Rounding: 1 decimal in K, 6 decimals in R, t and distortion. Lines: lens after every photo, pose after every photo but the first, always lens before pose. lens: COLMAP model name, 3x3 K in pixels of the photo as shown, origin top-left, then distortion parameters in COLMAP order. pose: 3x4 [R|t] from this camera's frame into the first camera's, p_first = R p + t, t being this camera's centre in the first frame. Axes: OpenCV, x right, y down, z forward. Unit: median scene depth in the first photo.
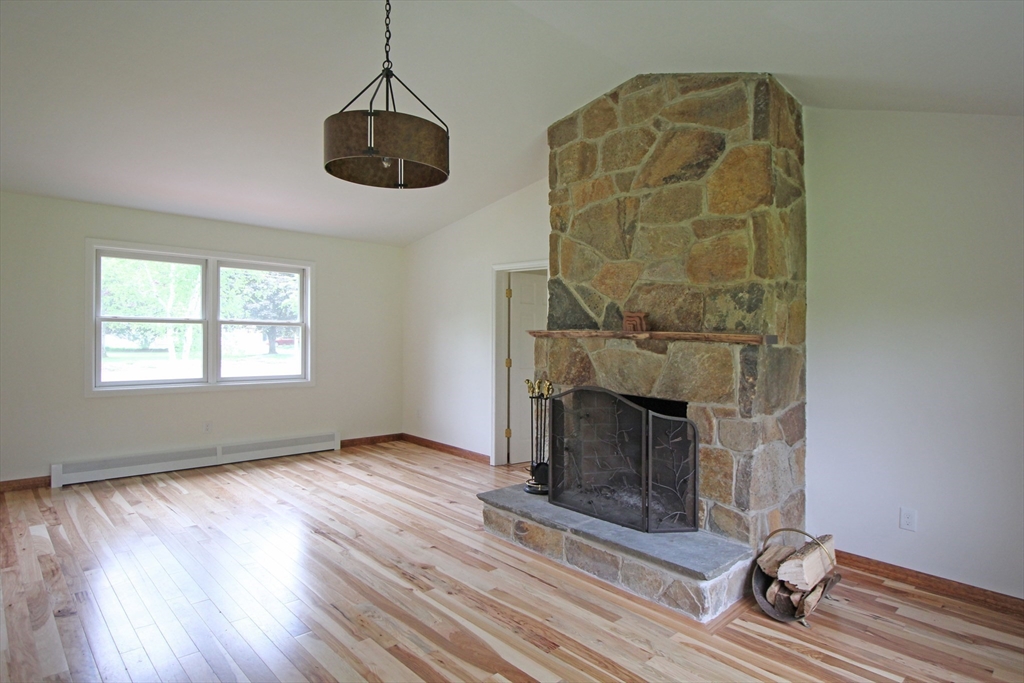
lens RADIAL K [[569.1, 0, 510.9], [0, 569.1, 328.0], [0, 0, 1]] dist [-0.003951, -0.001040]
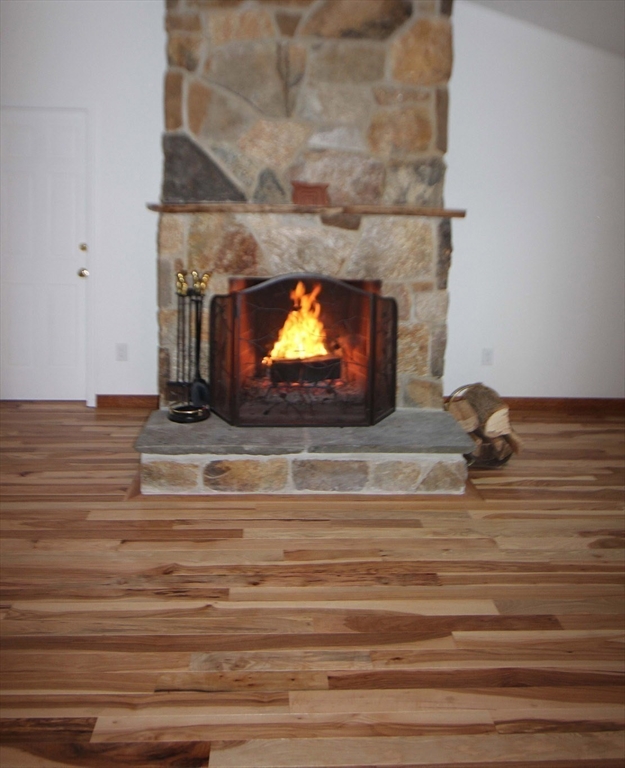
lens RADIAL K [[653.5, 0, 312.8], [0, 653.5, 226.7], [0, 0, 1]] dist [0.002361, 0.006875]
pose [[0.652829, -0.047571, 0.756011, -0.542161], [-0.006348, 0.997648, 0.068257, -0.029529], [-0.757479, -0.049360, 0.650991, 0.357658]]
